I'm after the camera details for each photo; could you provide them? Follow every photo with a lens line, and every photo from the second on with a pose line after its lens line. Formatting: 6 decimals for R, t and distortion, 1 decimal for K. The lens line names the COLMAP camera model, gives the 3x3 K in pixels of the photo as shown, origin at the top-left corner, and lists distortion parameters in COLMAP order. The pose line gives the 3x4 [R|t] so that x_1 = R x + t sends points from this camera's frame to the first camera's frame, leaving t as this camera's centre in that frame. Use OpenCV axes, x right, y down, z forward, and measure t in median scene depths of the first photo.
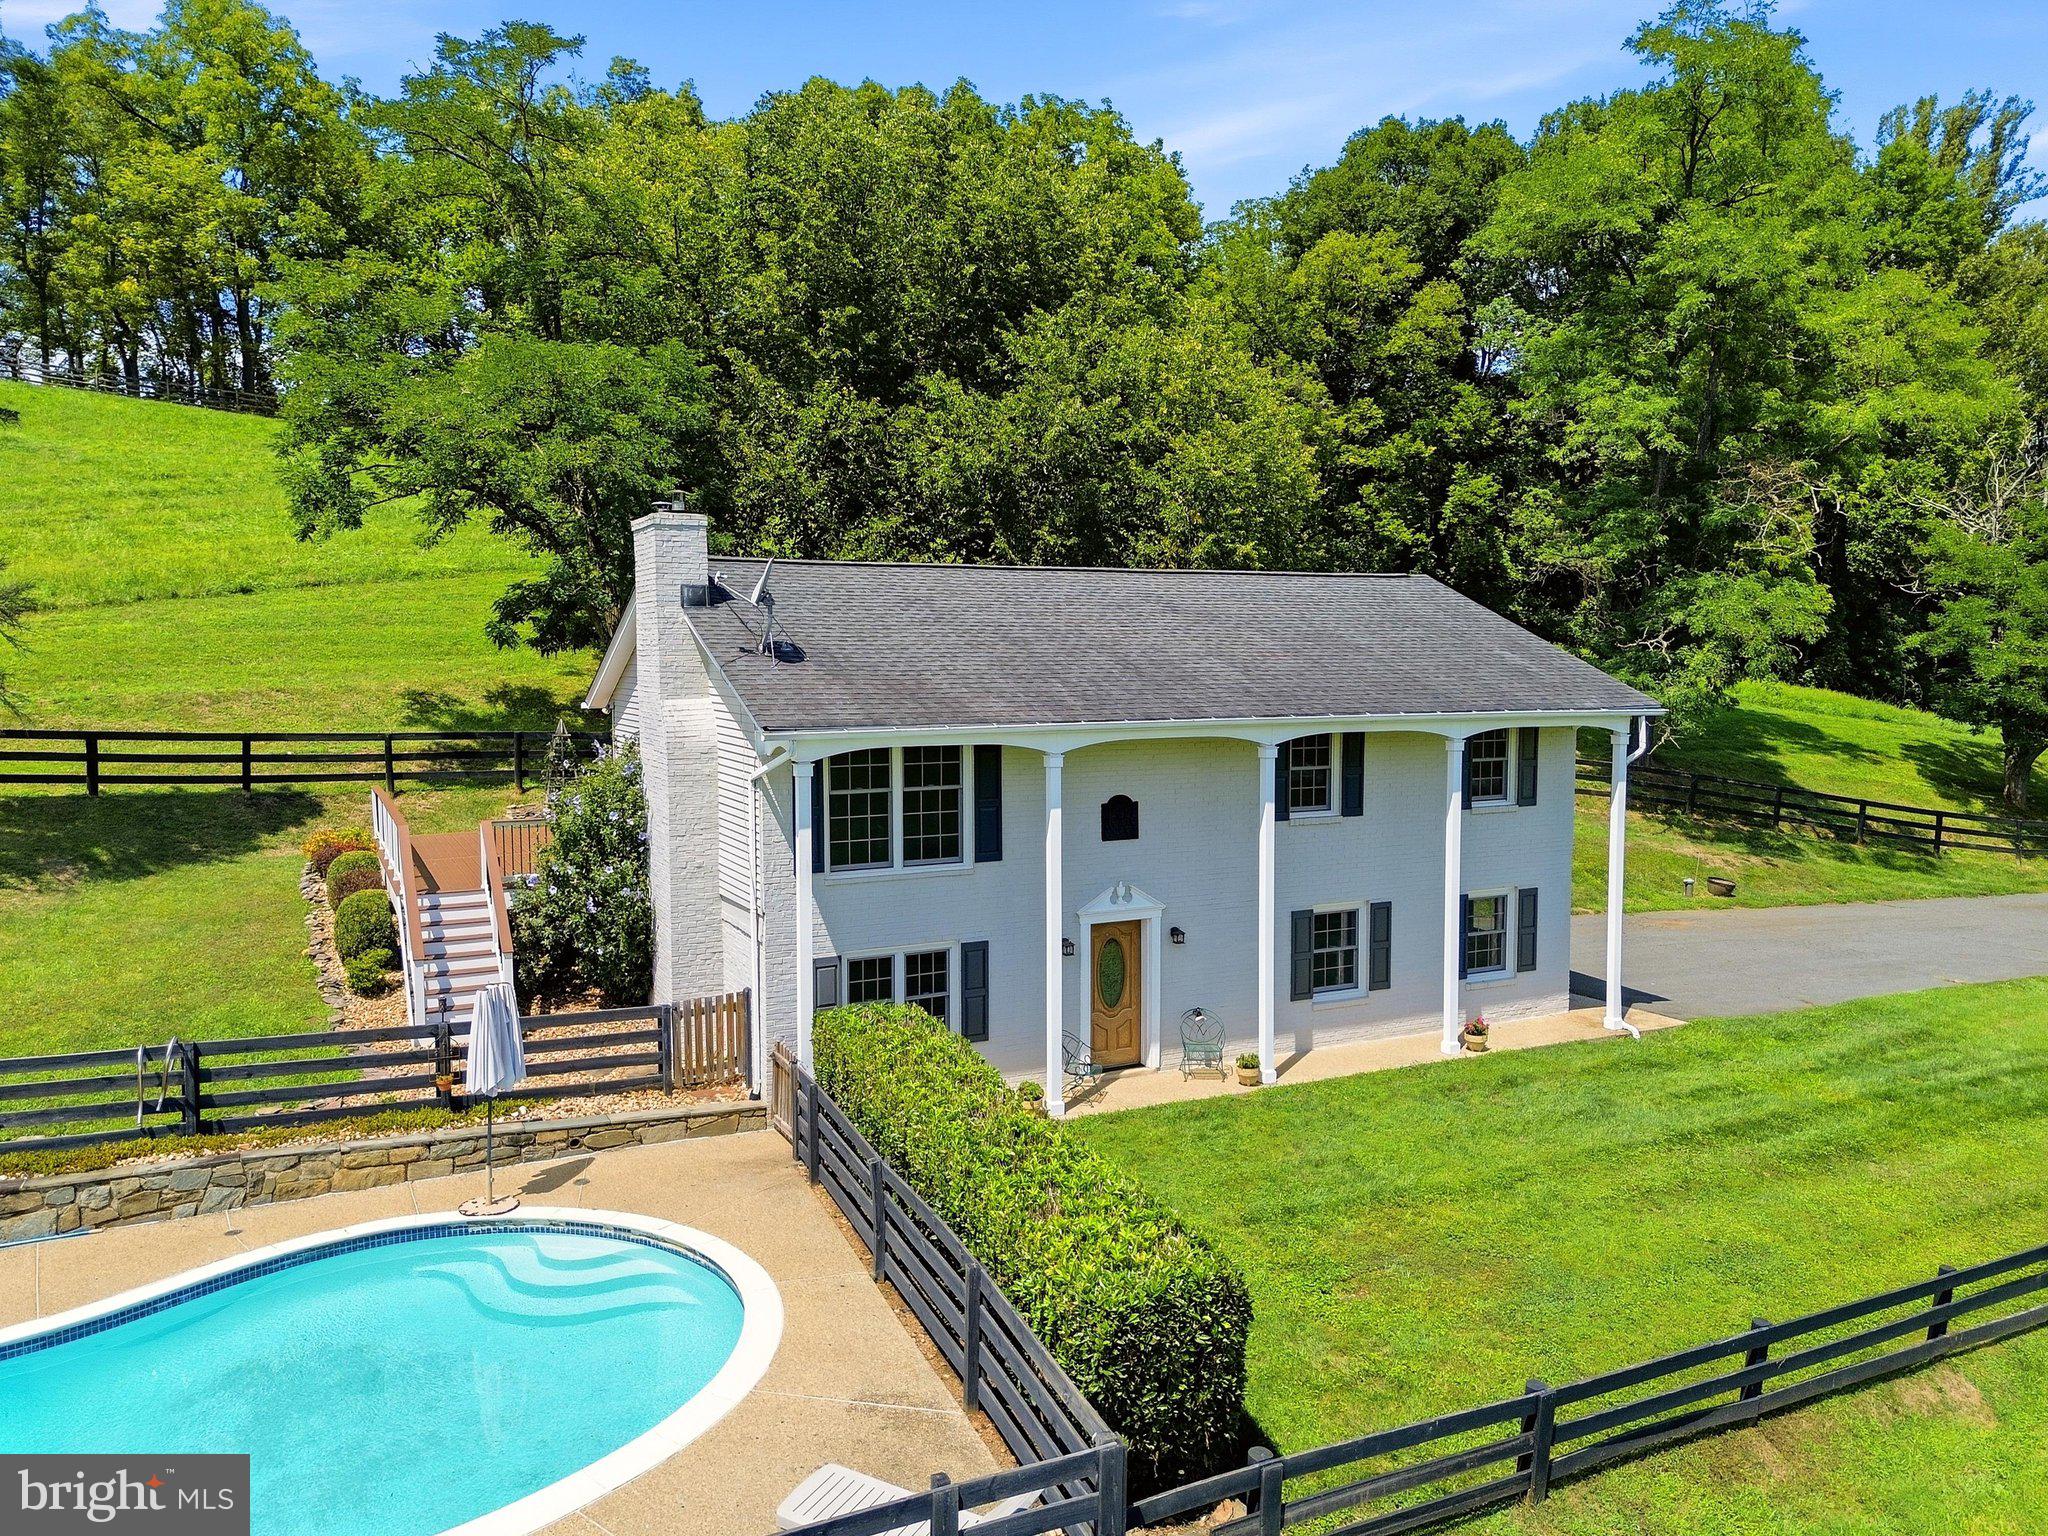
lens RADIAL K [[1470.8, 0, 1017.2], [0, 1470.8, 770.8], [0, 0, 1]] dist [0.103440, -0.124311]
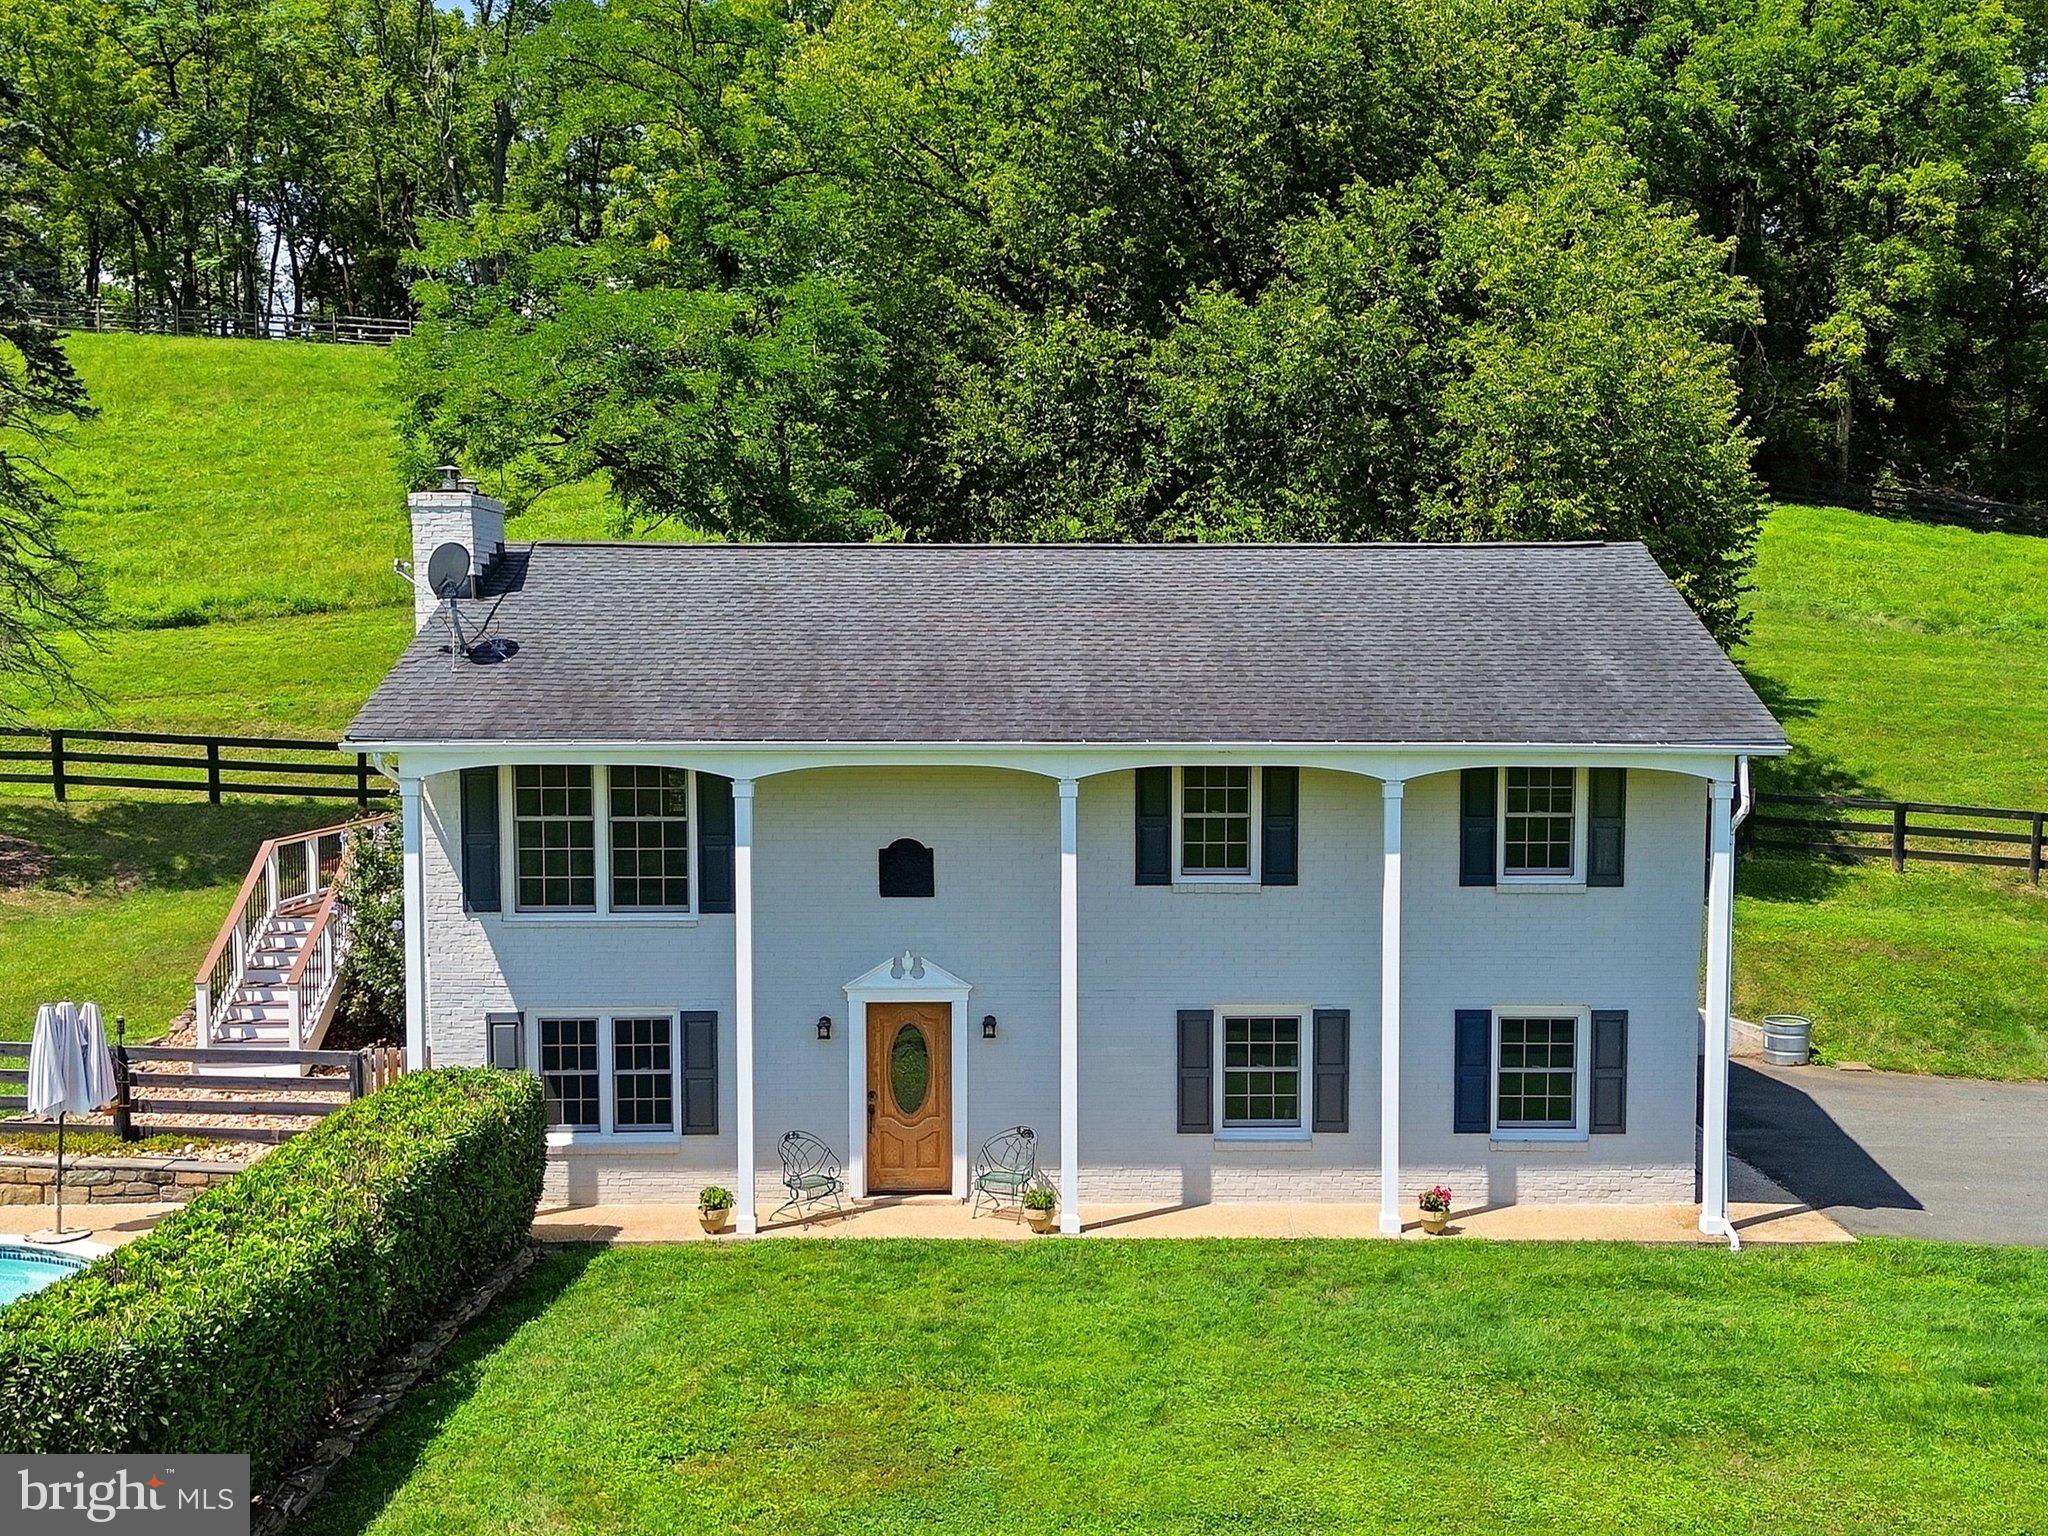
lens RADIAL K [[2019.9, 0, 1024.4], [0, 2019.9, 827.5], [0, 0, 1]] dist [0.064551, -0.016529]
pose [[0.900029, 0.038799, -0.434100, 0.576186], [-0.037531, 0.999229, 0.011495, -0.003956], [0.434212, 0.005946, 0.900791, 0.071280]]
